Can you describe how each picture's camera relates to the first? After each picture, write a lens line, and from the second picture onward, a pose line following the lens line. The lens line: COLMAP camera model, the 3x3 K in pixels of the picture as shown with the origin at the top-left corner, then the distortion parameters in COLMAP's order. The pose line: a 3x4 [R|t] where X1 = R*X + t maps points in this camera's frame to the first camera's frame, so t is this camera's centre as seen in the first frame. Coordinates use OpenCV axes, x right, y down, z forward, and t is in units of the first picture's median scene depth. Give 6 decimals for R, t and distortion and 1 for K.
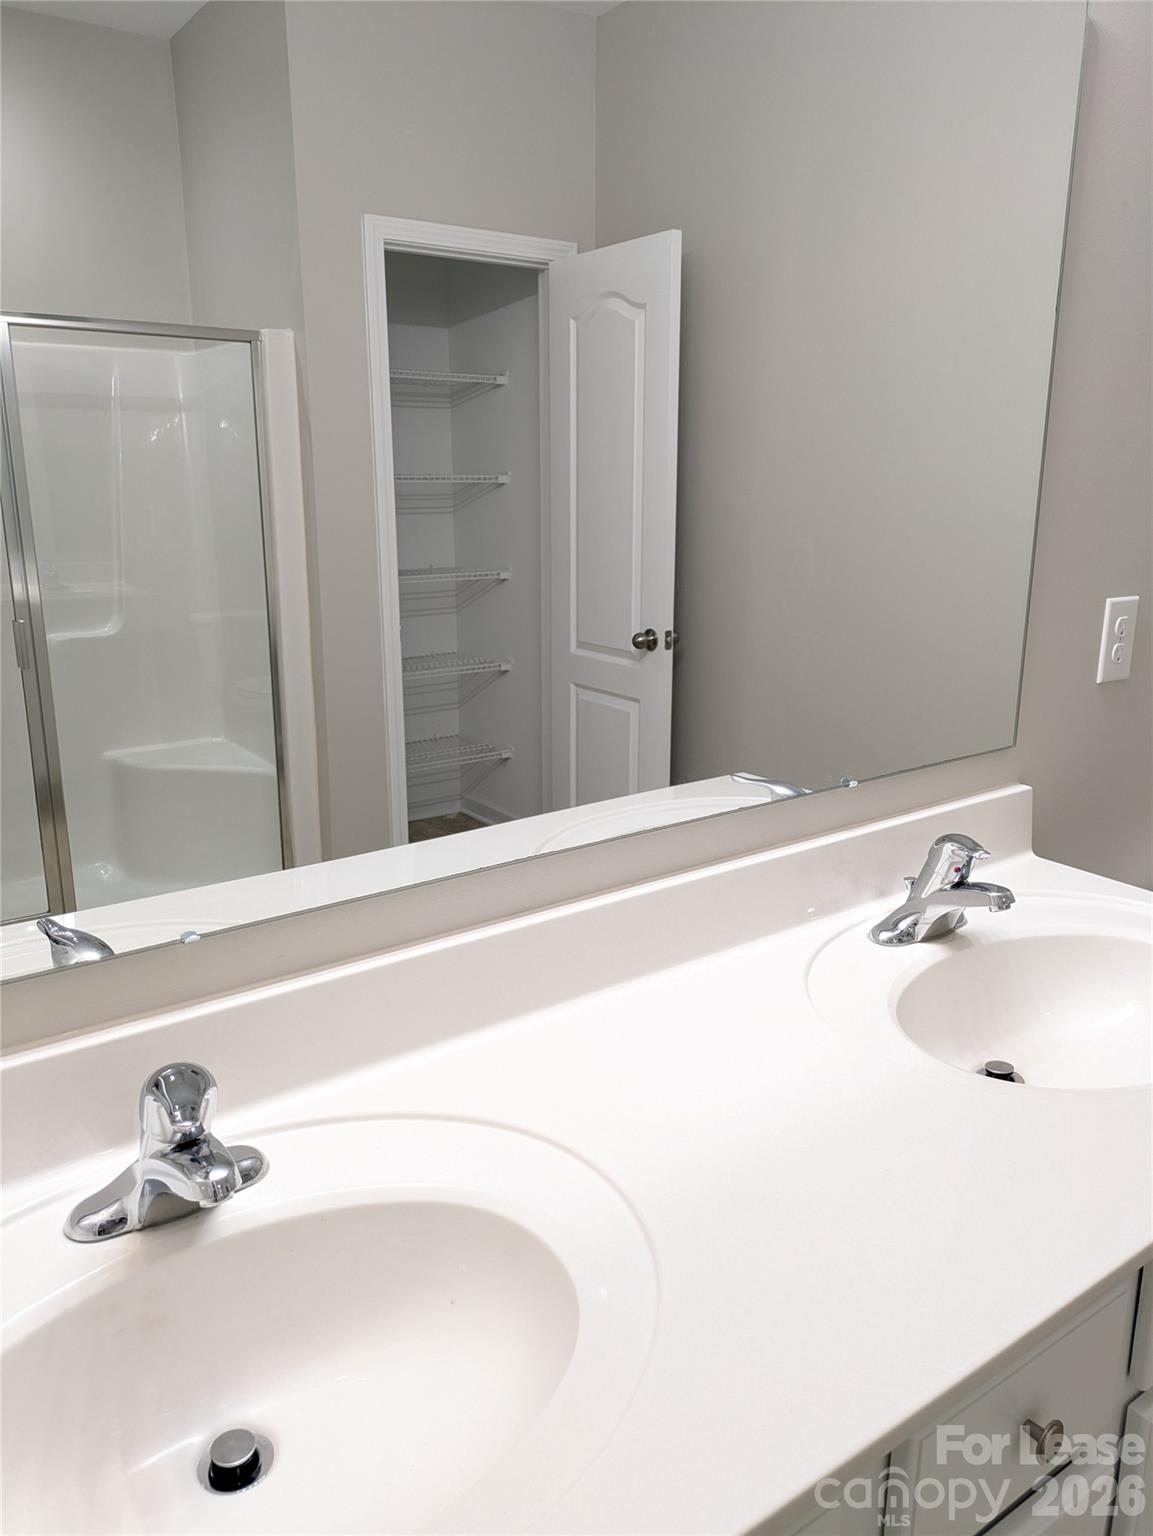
lens RADIAL K [[1130.2, 0, 584.1], [0, 1130.2, 764.1], [0, 0, 1]] dist [0.063032, -0.058775]
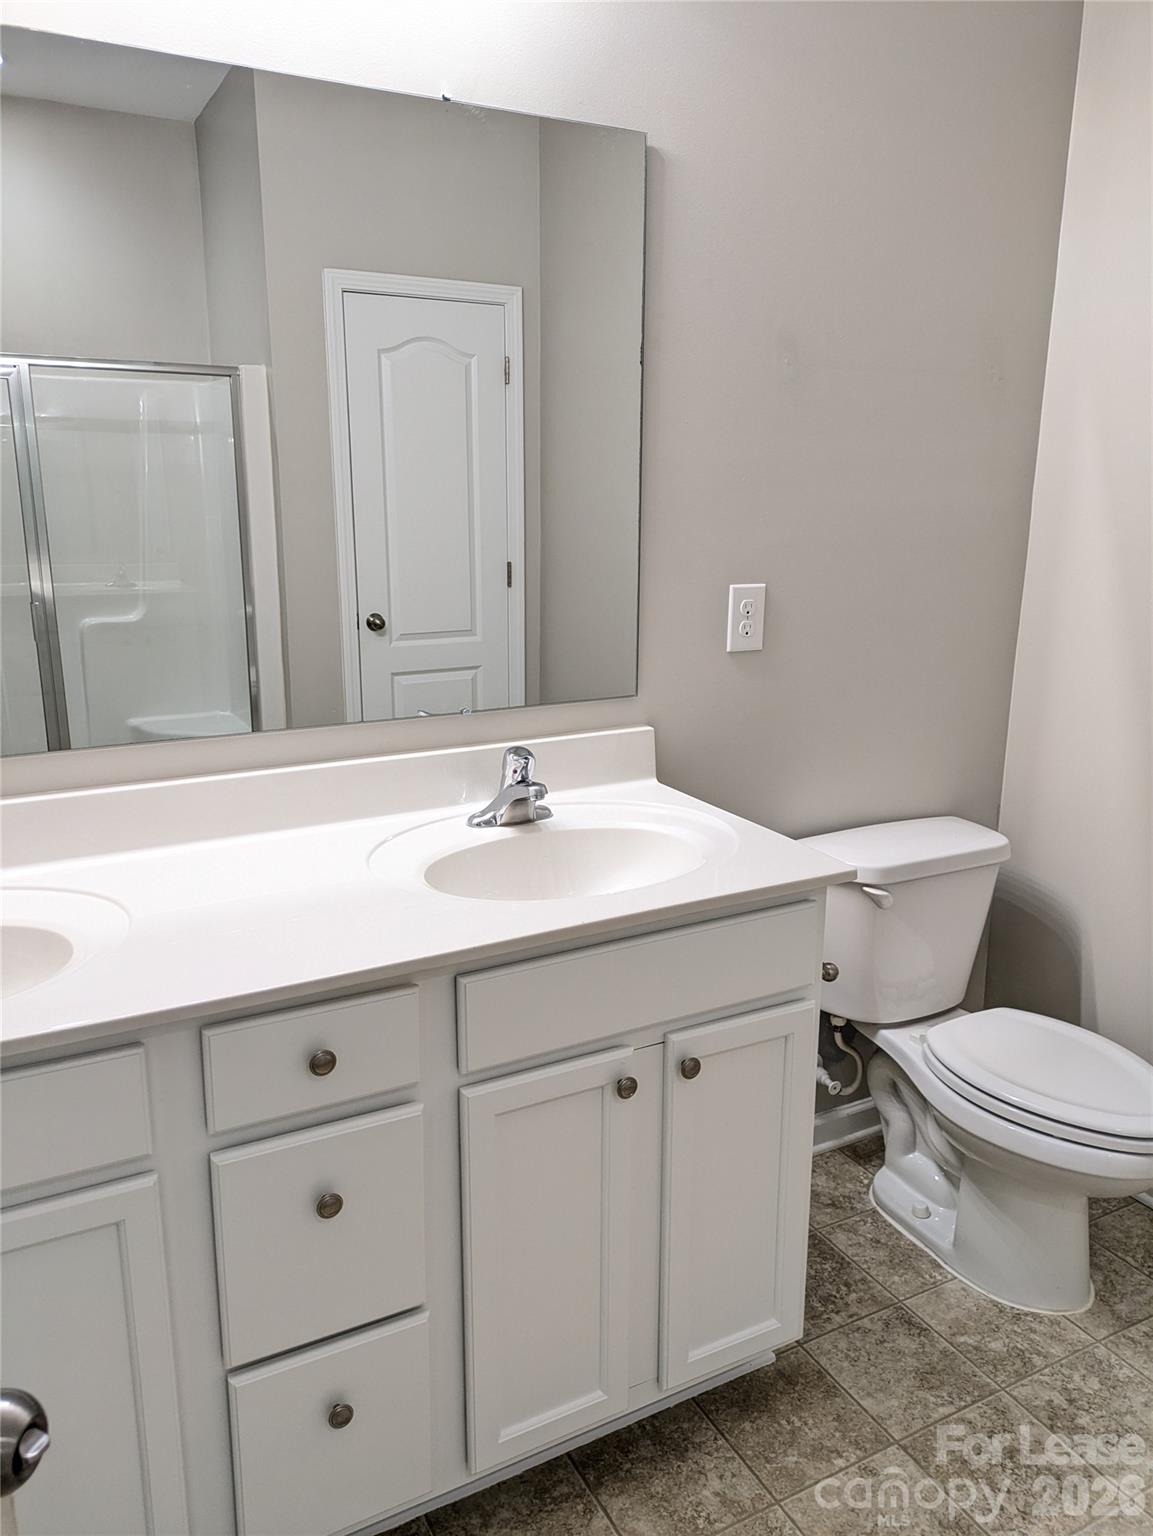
lens RADIAL K [[1130.2, 0, 566.4], [0, 1130.2, 768.1], [0, 0, 1]] dist [0.063032, -0.058775]
pose [[0.991108, 0.035073, -0.128351, 0.429580], [-0.036252, 0.999319, -0.006864, 0.072786], [0.128023, 0.011456, 0.991705, -0.268026]]
